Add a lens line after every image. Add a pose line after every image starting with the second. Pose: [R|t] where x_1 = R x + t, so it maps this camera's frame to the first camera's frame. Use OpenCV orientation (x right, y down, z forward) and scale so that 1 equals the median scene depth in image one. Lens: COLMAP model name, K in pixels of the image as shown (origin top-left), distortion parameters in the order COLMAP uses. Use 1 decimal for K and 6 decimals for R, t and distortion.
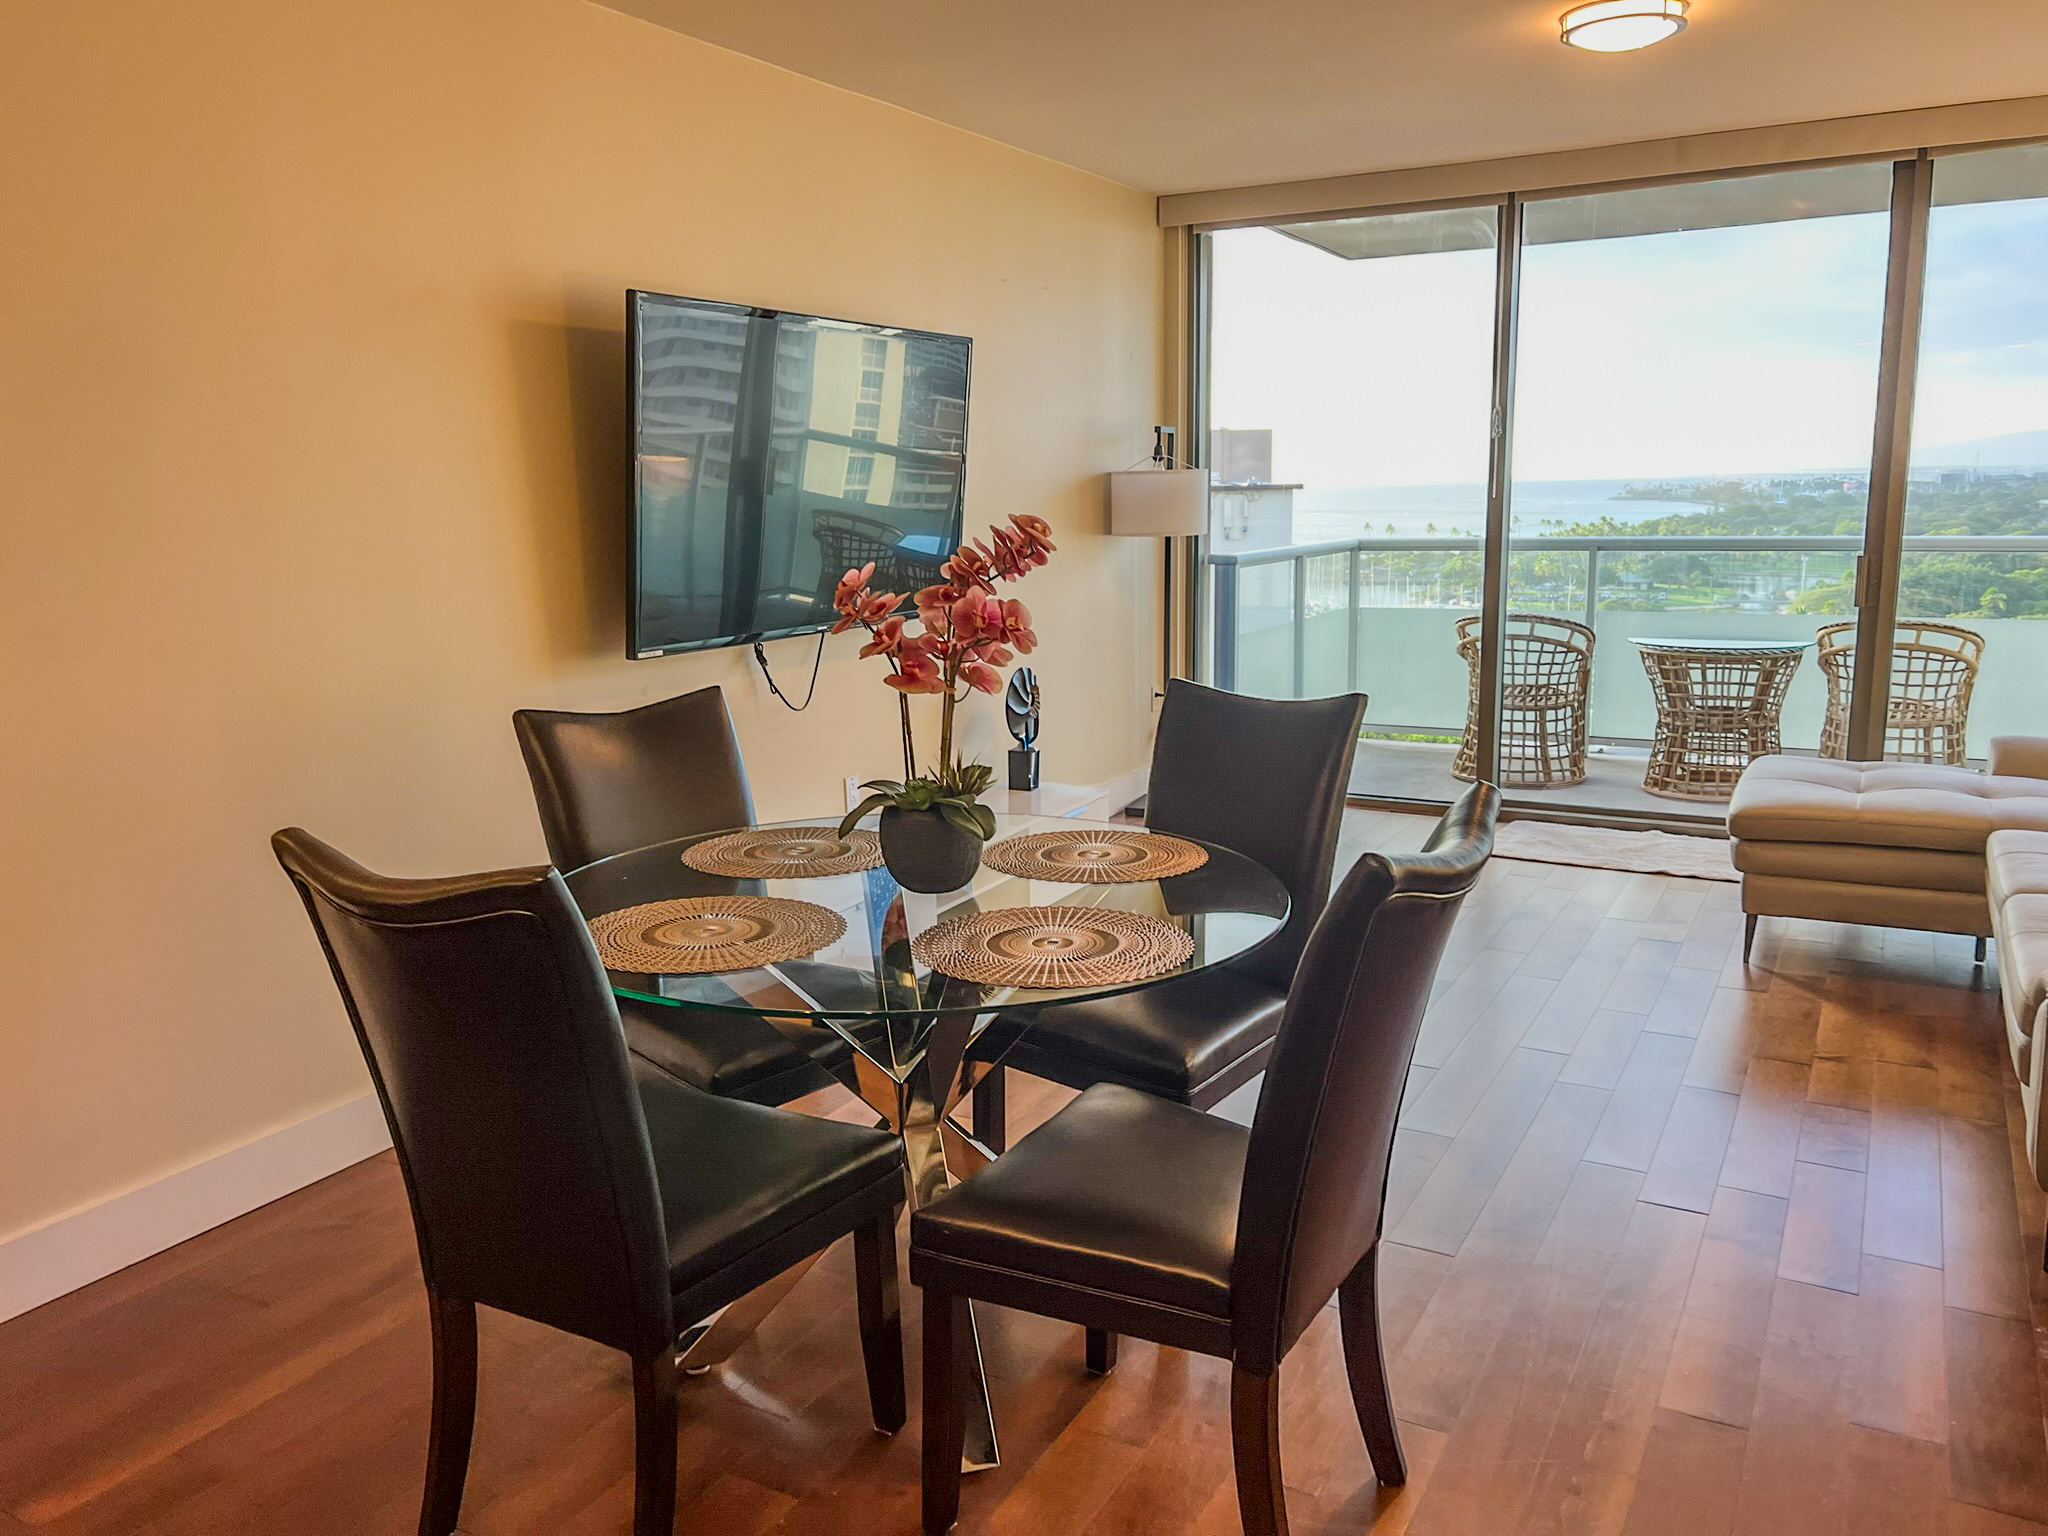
lens RADIAL K [[1560.2, 0, 1029.4], [0, 1560.2, 753.1], [0, 0, 1]] dist [0.067095, -0.082524]
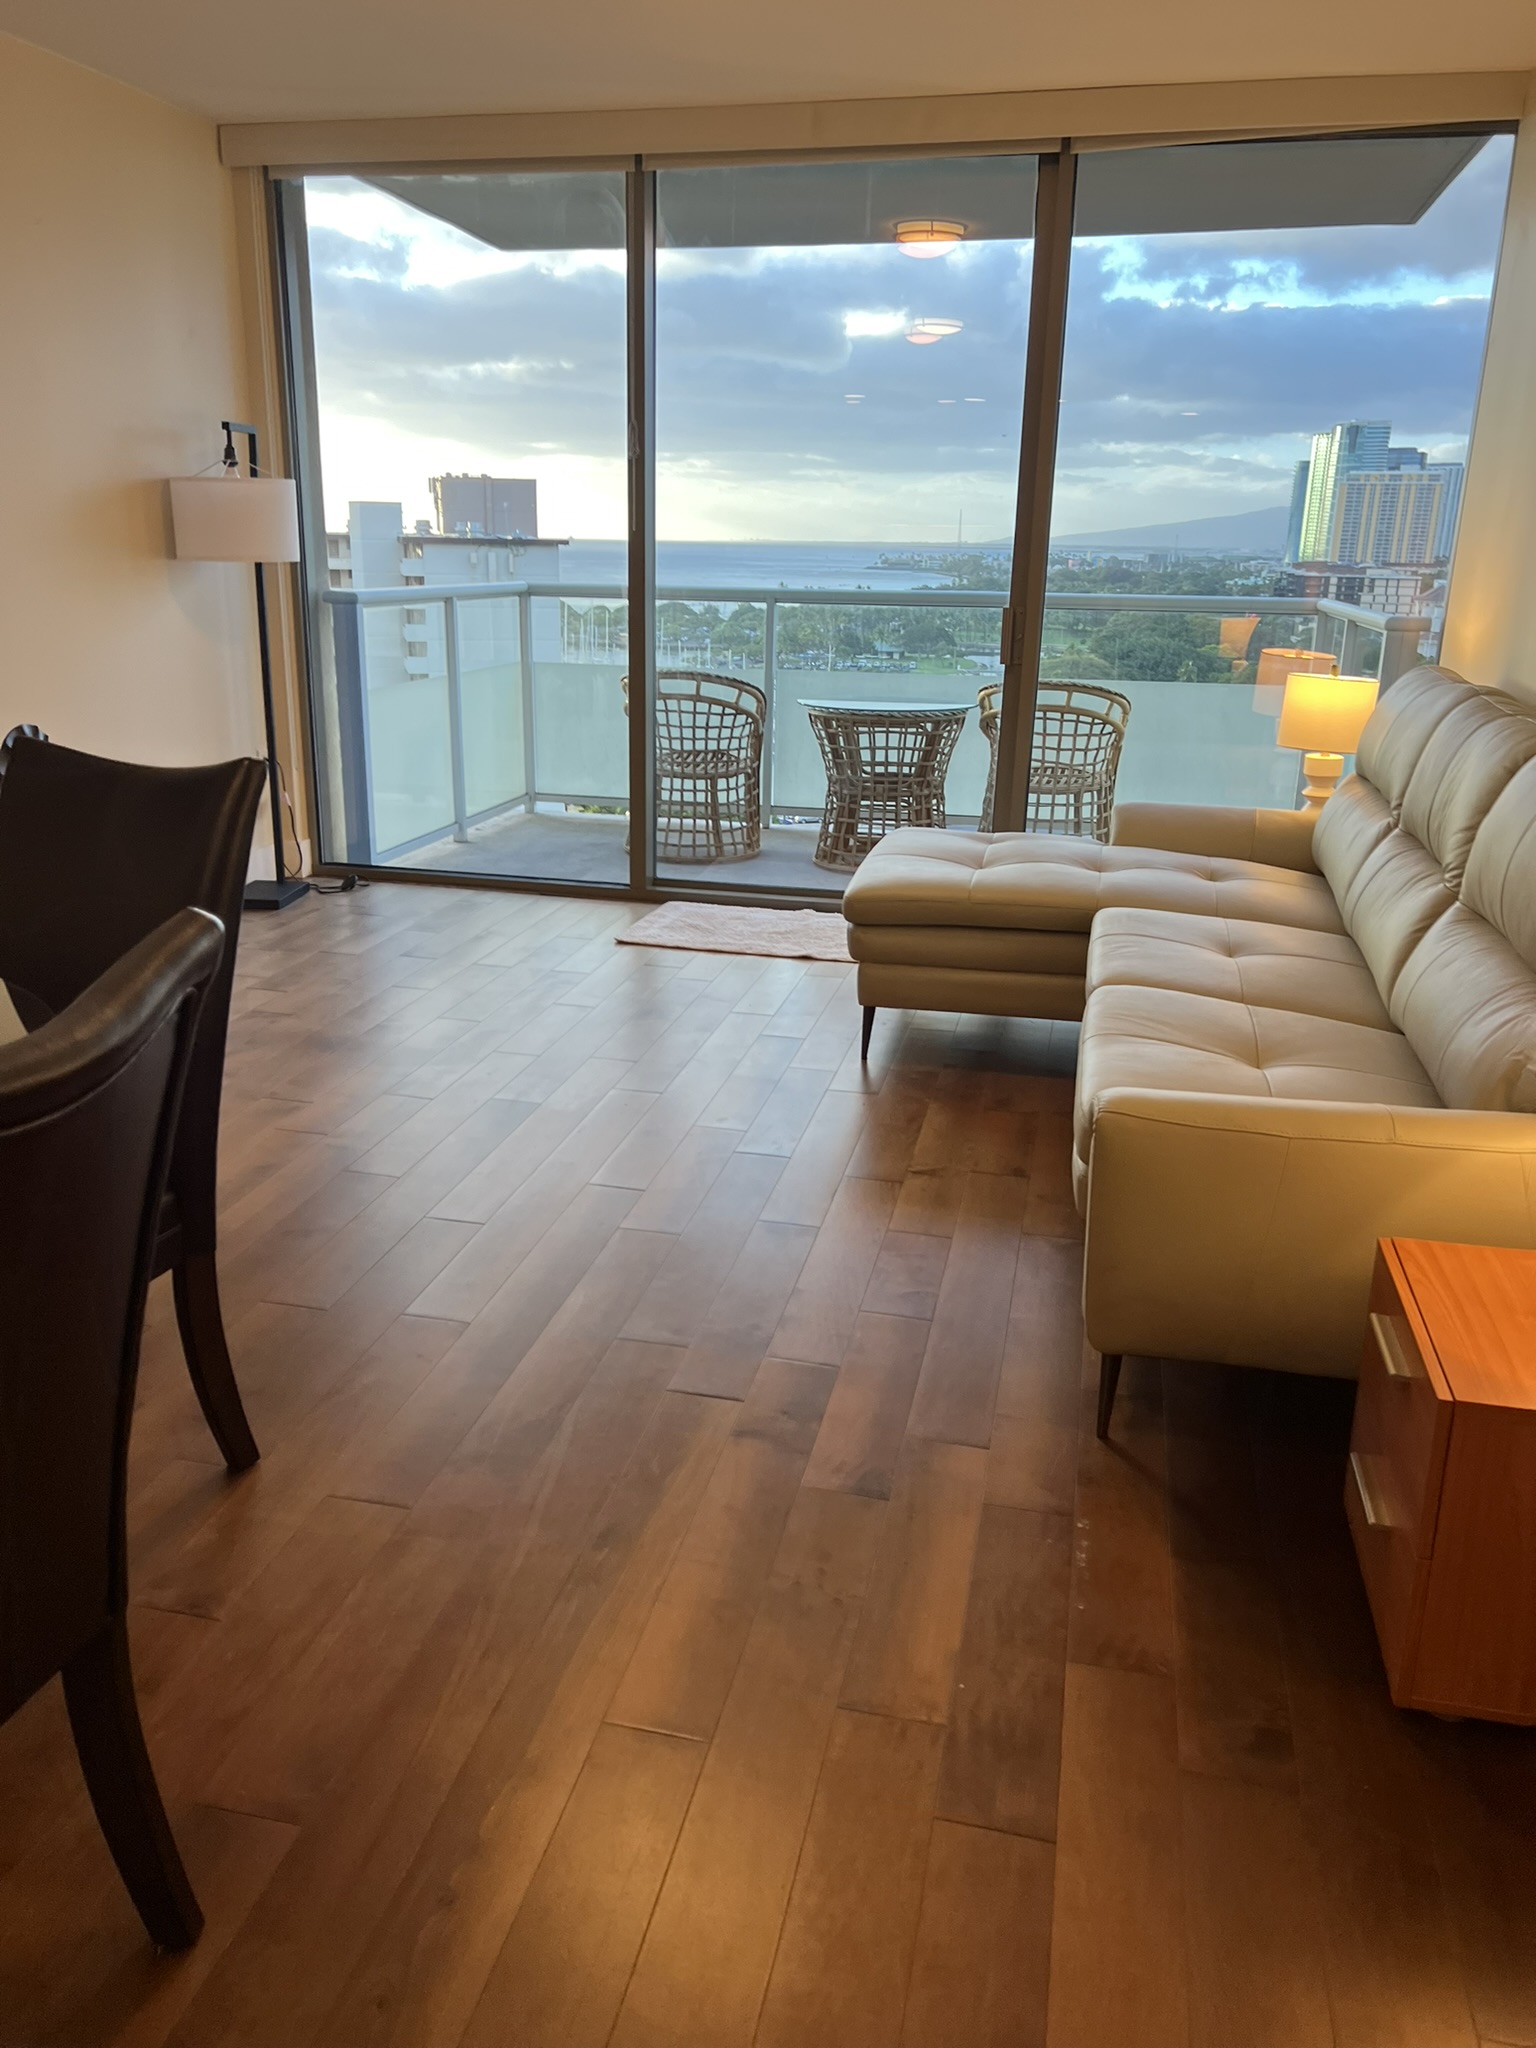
lens RADIAL K [[1560.2, 0, 768.0], [0, 1560.2, 1024.0], [0, 0, 1]] dist [0.067095, -0.082524]
pose [[0.958119, -0.052685, 0.281482, 0.097751], [0.016234, 0.991343, 0.130292, -0.003612], [-0.285909, -0.120266, 0.950680, 0.106955]]
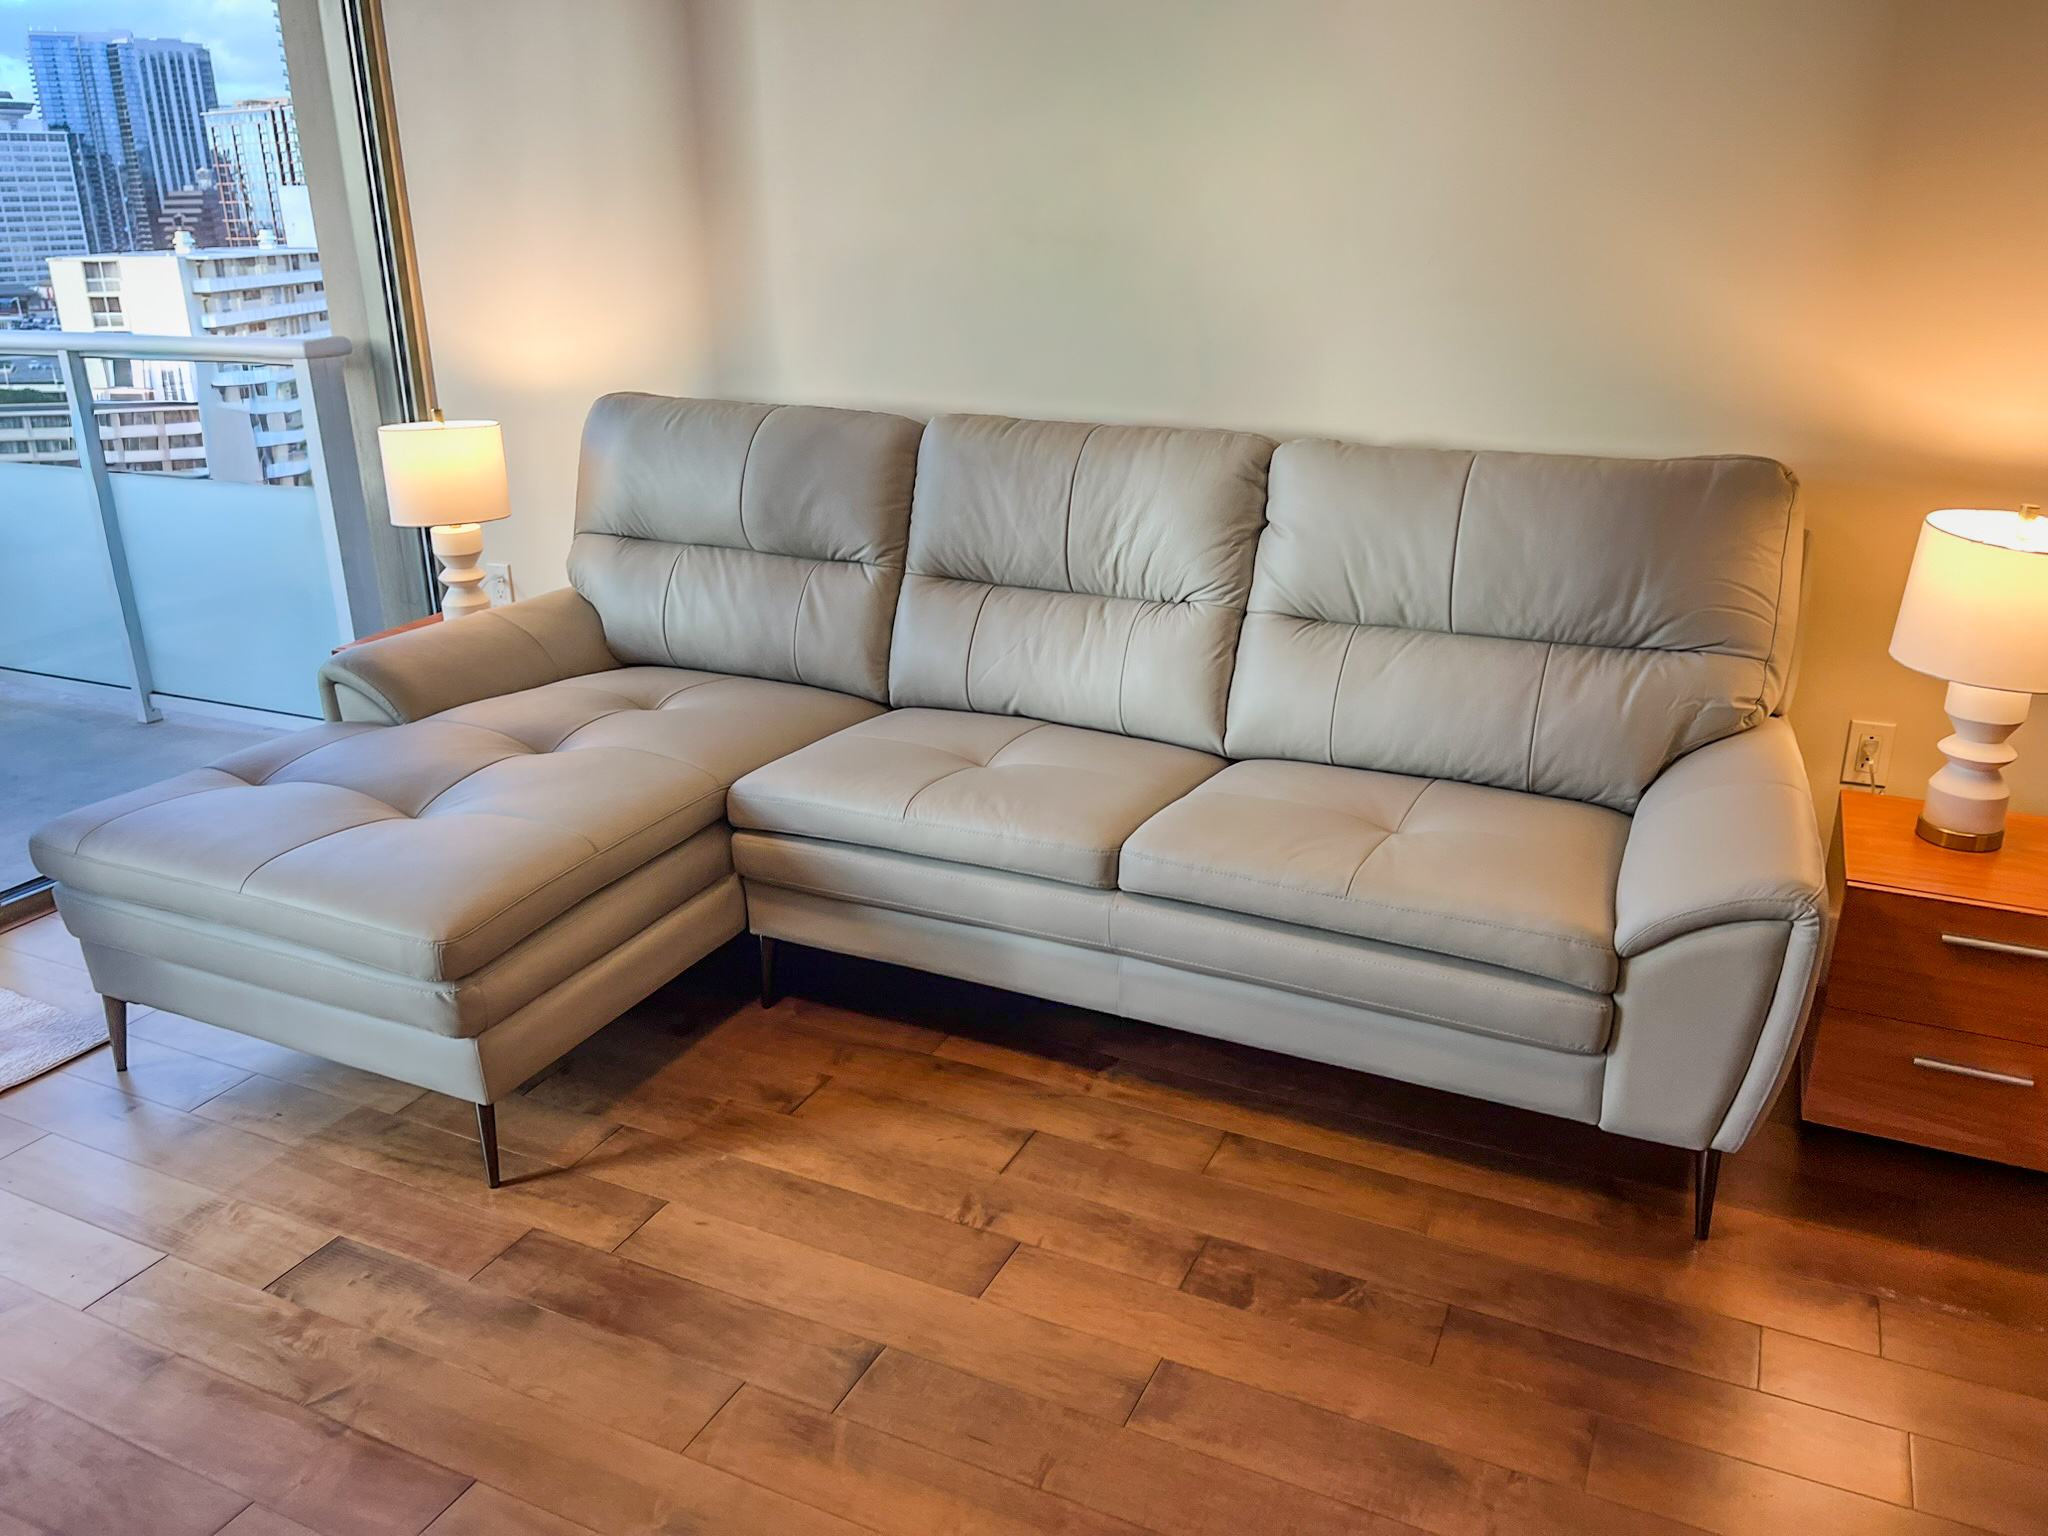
lens RADIAL K [[1560.2, 0, 1029.4], [0, 1560.2, 753.1], [0, 0, 1]] dist [0.067095, -0.082524]
pose [[-0.068681, -0.326787, 0.942599, -0.009865], [0.175720, 0.926096, 0.333869, -0.097919], [-0.982041, 0.188564, -0.006182, 0.521474]]
